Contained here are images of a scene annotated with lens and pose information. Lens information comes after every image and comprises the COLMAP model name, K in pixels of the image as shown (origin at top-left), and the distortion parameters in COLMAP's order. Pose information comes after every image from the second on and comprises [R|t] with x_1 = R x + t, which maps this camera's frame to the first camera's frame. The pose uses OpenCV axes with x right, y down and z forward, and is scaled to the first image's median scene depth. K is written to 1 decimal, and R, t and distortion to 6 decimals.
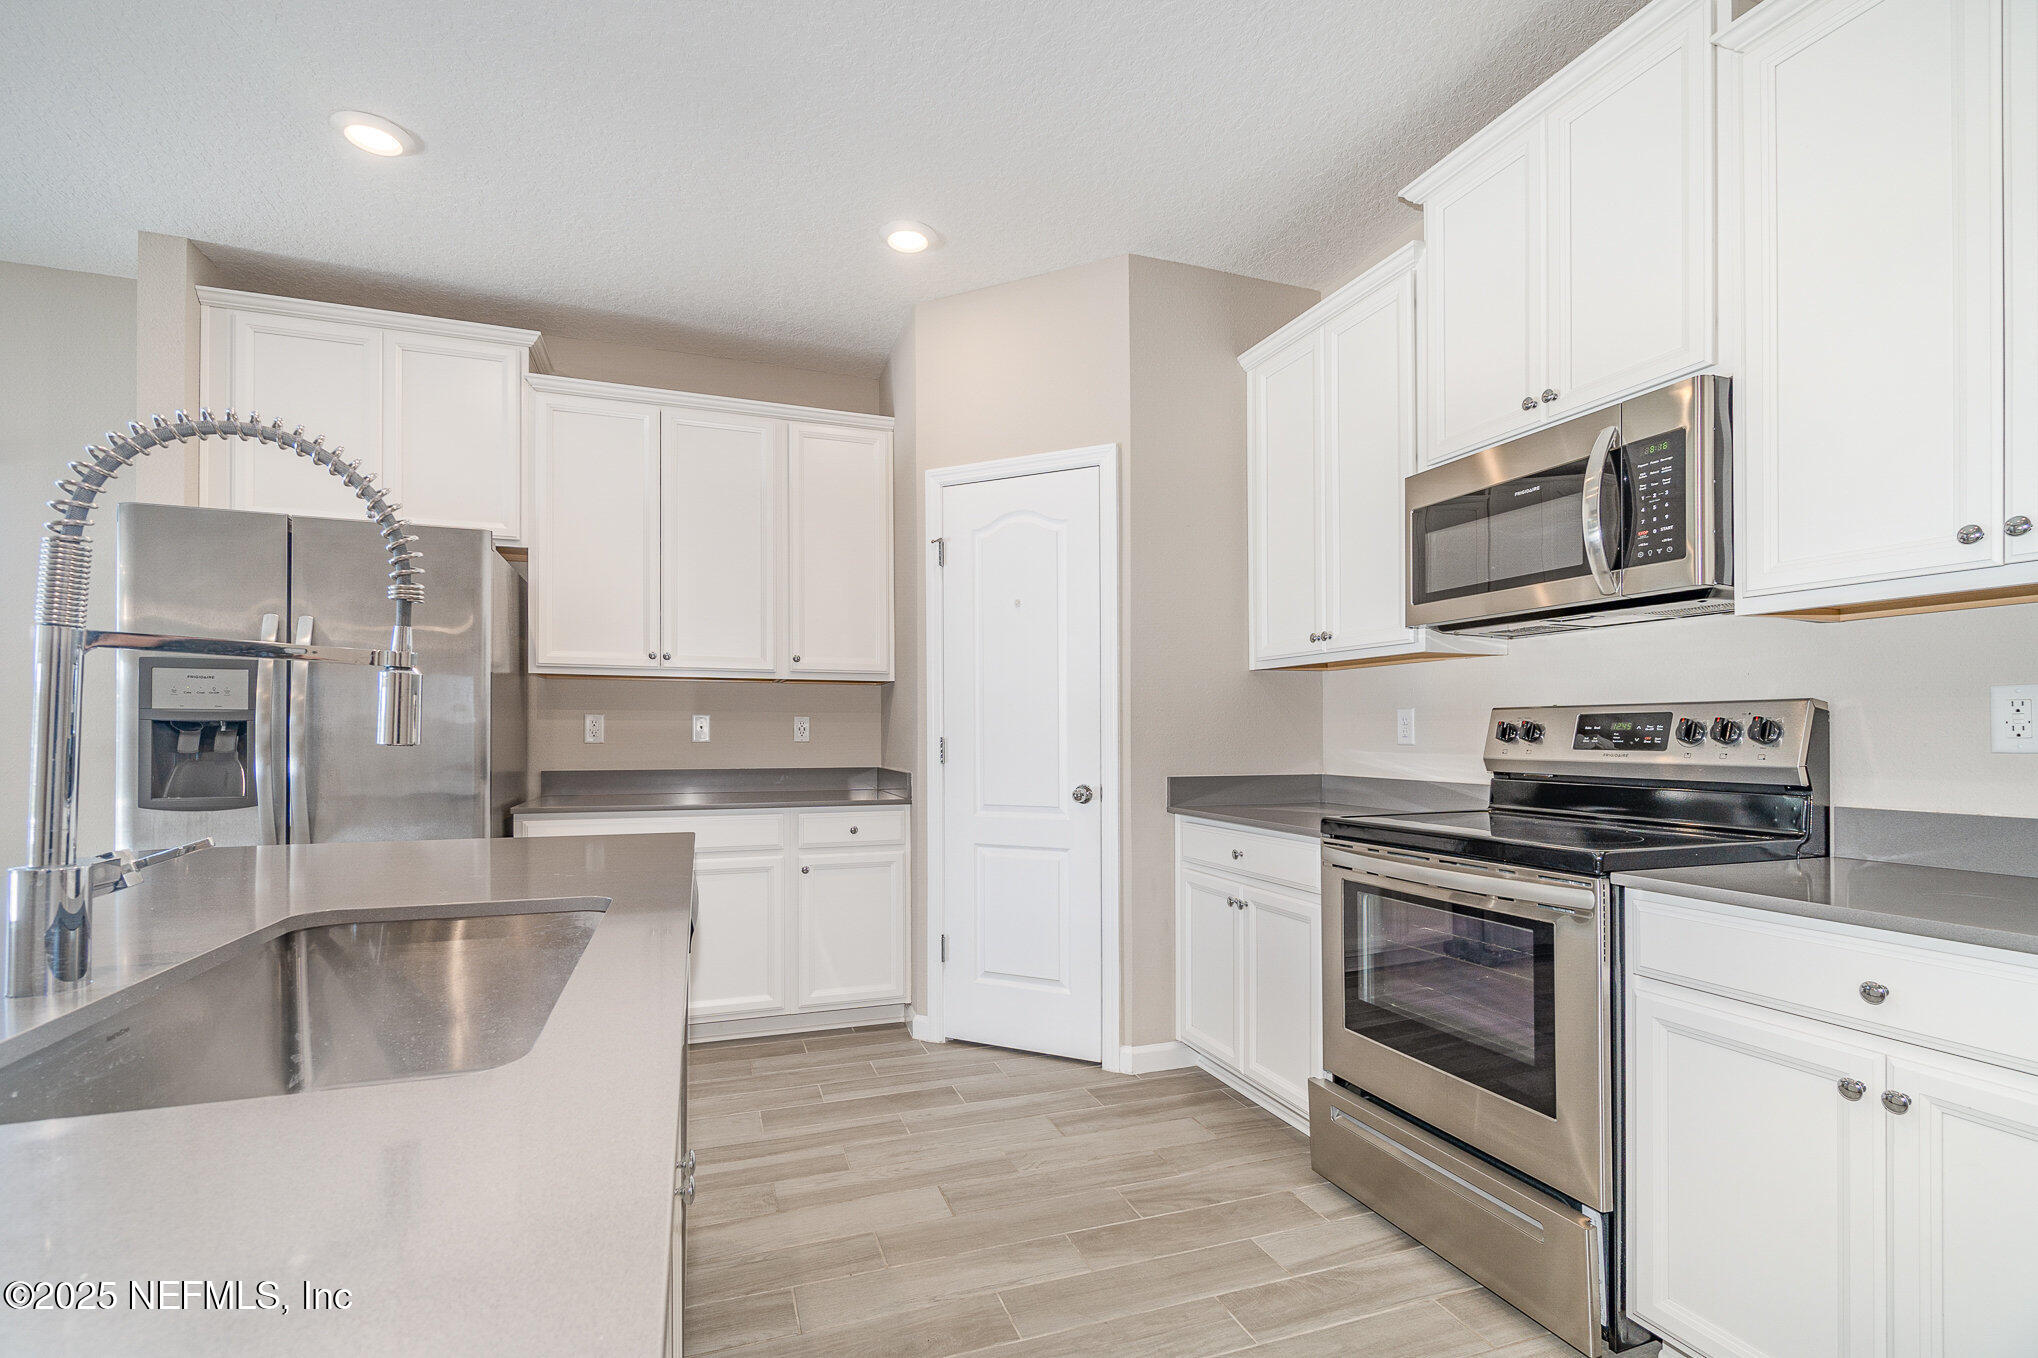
lens RADIAL K [[900.3, 0, 1015.3], [0, 900.3, 730.5], [0, 0, 1]] dist [-0.003693, -0.000328]
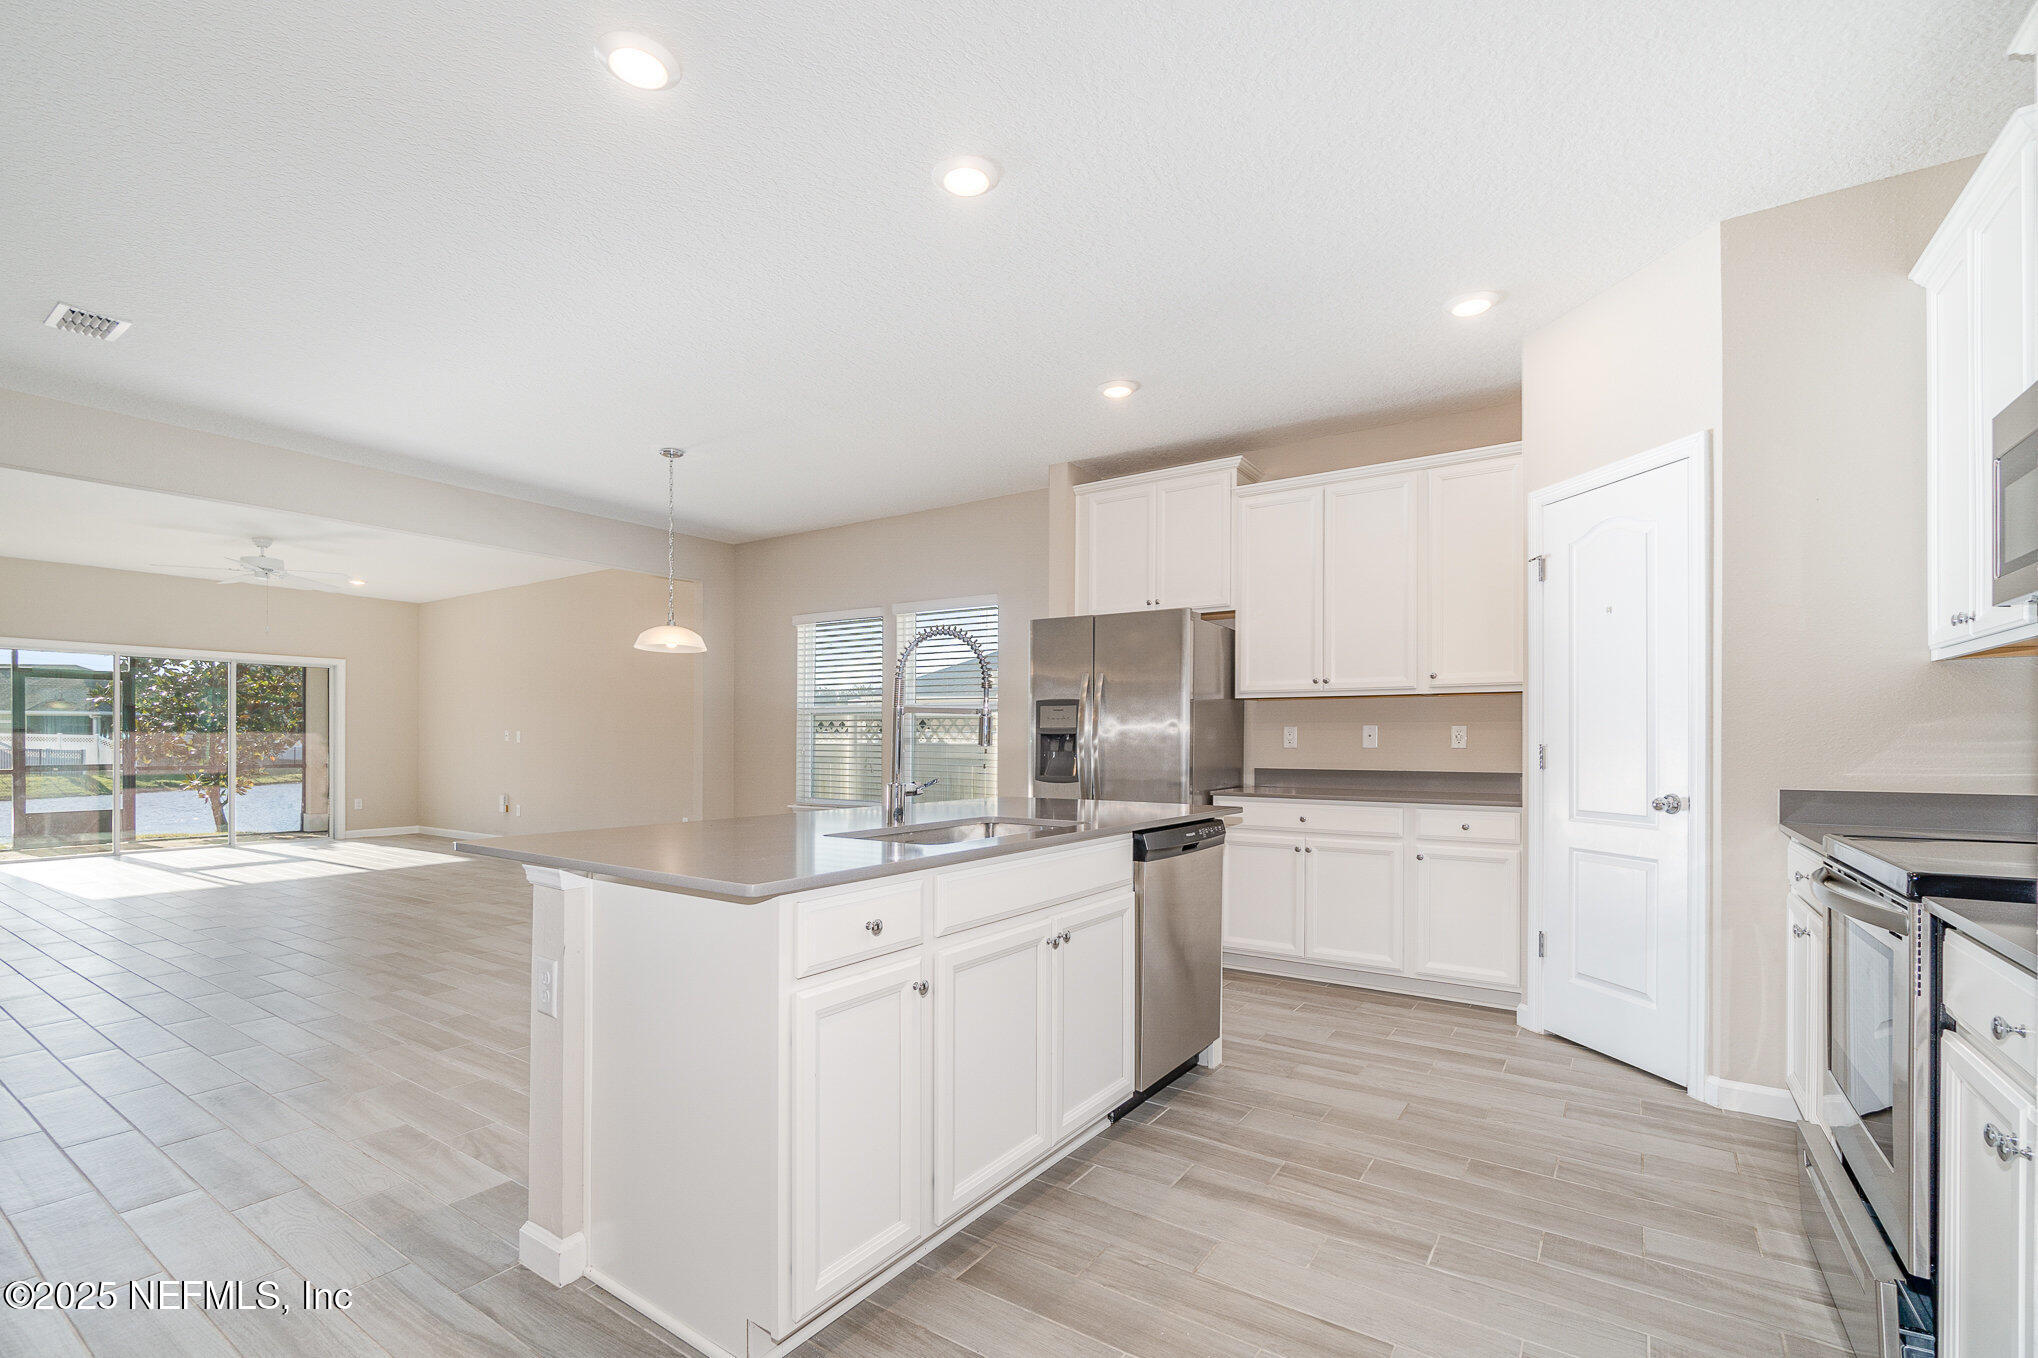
lens RADIAL K [[899.0, 0, 1016.6], [0, 899.0, 740.5], [0, 0, 1]] dist [-0.002237, -0.000078]
pose [[0.590000, -0.001075, -0.807402, 0.466364], [0.002142, 0.999998, 0.000234, 0.001643], [0.807400, -0.001868, 0.590001, -0.134285]]
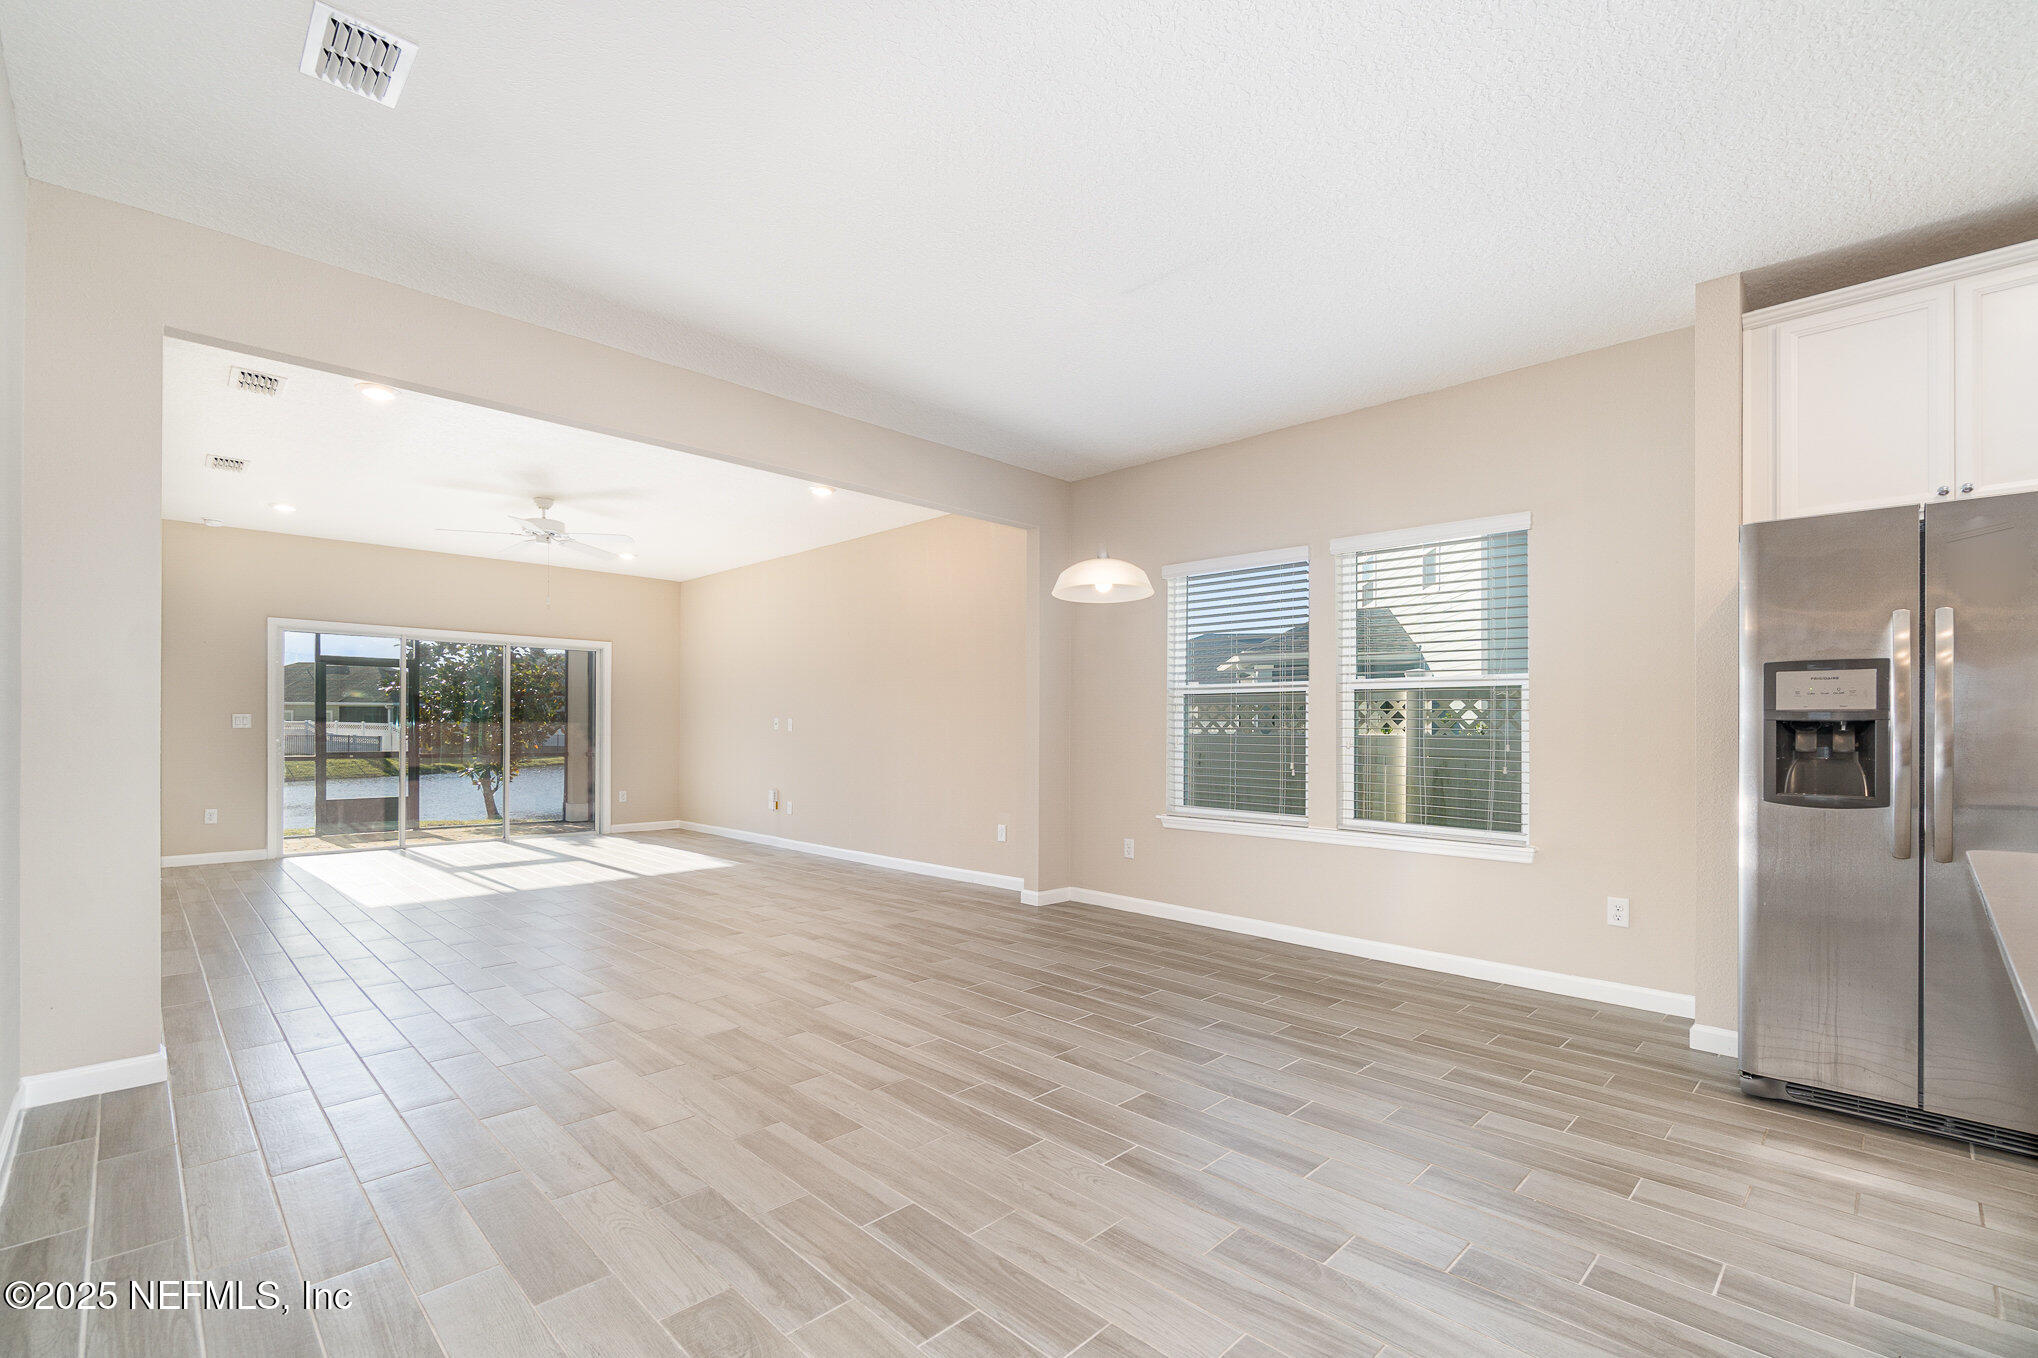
lens RADIAL K [[900.3, 0, 1015.3], [0, 900.3, 730.5], [0, 0, 1]] dist [-0.003693, -0.000328]
pose [[0.426046, 0.000586, -0.904701, -0.331319], [-0.001074, 0.999999, 0.000142, 0.001044], [0.904701, 0.000911, 0.426047, -0.251012]]
